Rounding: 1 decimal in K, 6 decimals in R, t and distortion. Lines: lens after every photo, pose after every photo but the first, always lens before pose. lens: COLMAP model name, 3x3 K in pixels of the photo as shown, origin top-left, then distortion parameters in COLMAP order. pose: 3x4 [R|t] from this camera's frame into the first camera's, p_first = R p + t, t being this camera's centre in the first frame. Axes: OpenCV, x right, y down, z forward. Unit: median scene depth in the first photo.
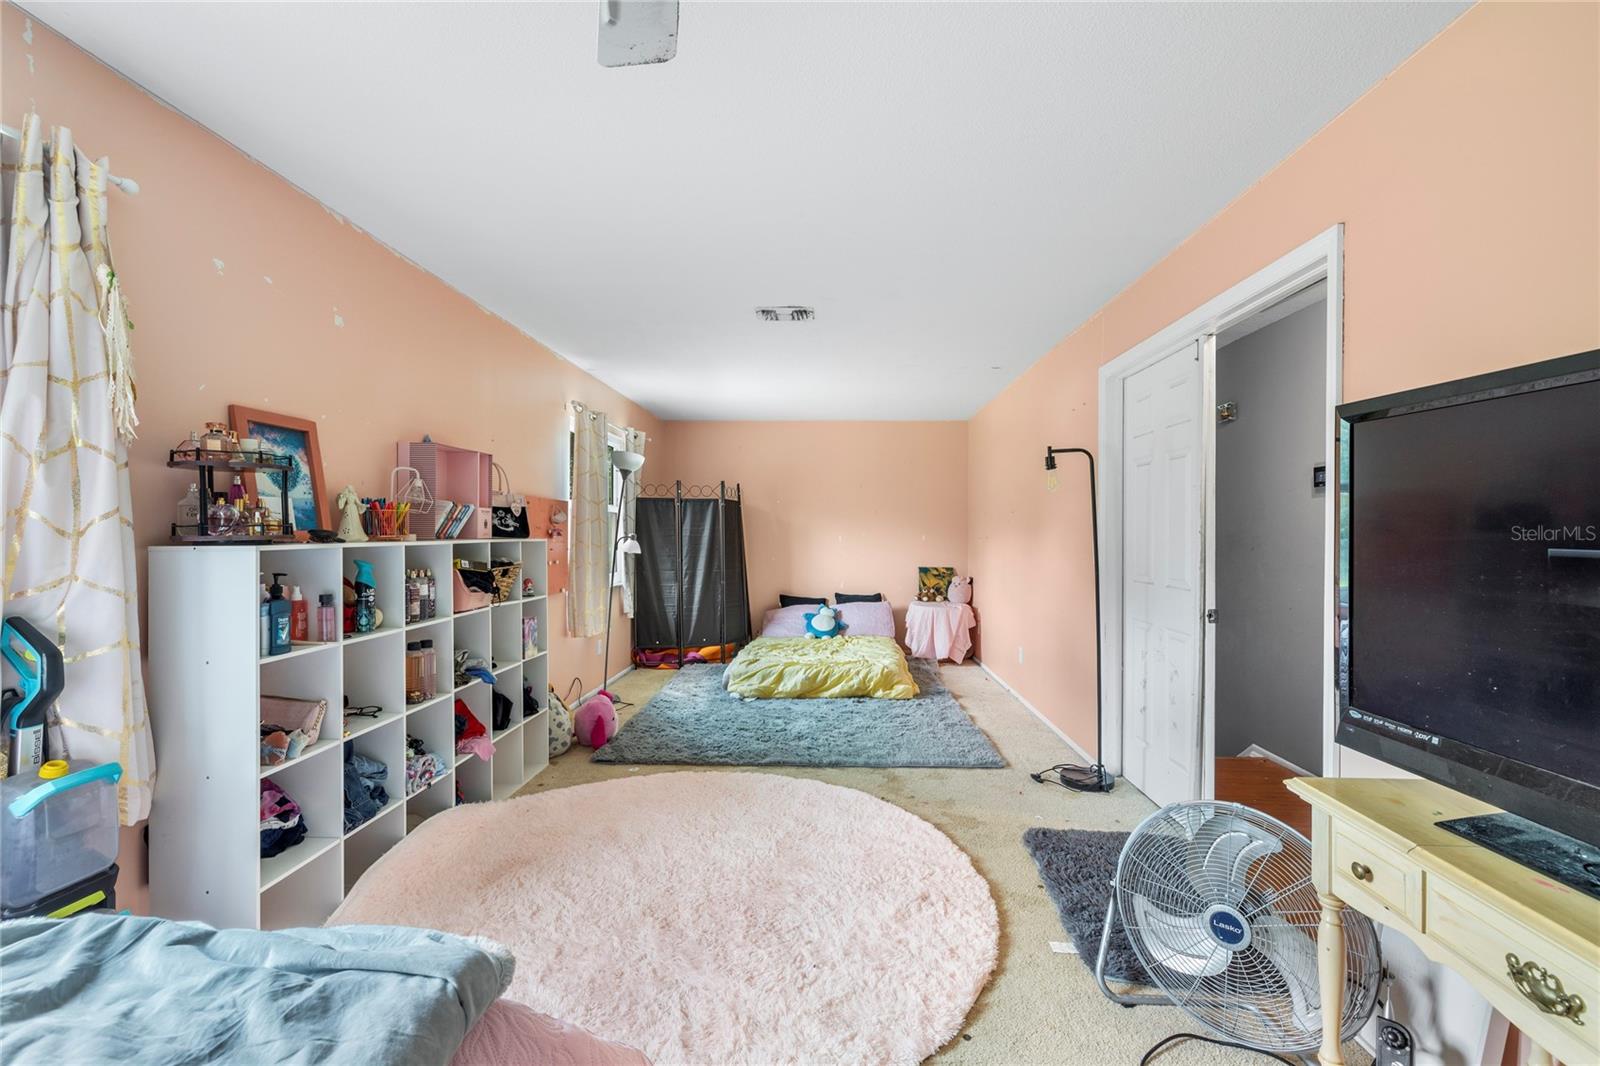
lens RADIAL K [[675.6, 0, 802.9], [0, 675.6, 534.2], [0, 0, 1]] dist [0.000443, 0.000270]
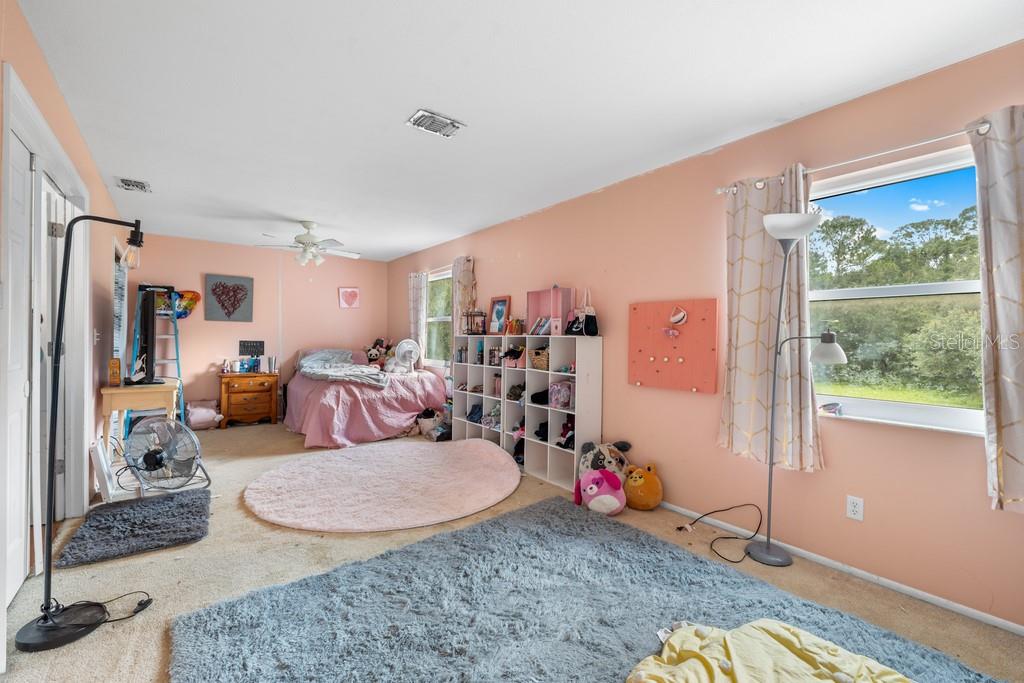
lens RADIAL K [[432.4, 0, 515.6], [0, 432.4, 339.7], [0, 0, 1]] dist [0.000443, 0.000270]
pose [[-0.761529, -0.004670, -0.648114, 0.468428], [-0.012123, 0.999902, 0.007040, 0.013691], [0.648018, 0.013219, -0.761511, 2.336428]]
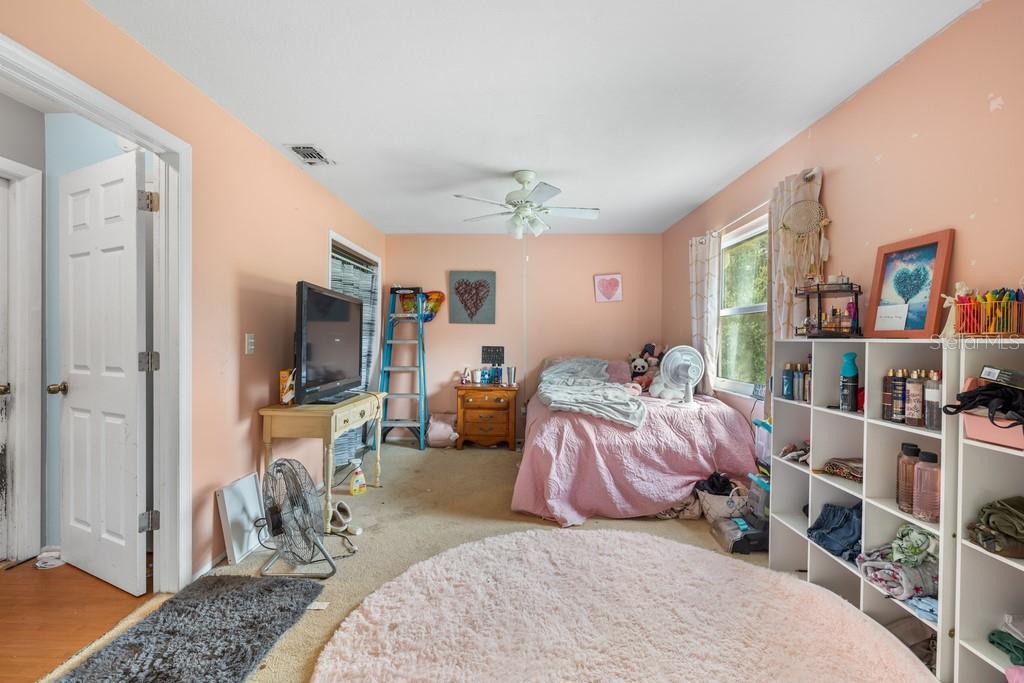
lens RADIAL K [[432.4, 0, 507.0], [0, 432.4, 340.5], [0, 0, 1]] dist [0.000443, 0.000270]
pose [[-0.999923, -0.004285, -0.011682, -0.004140], [-0.004389, 0.999950, 0.008945, 0.009400], [0.011643, 0.008996, -0.999892, 1.588632]]
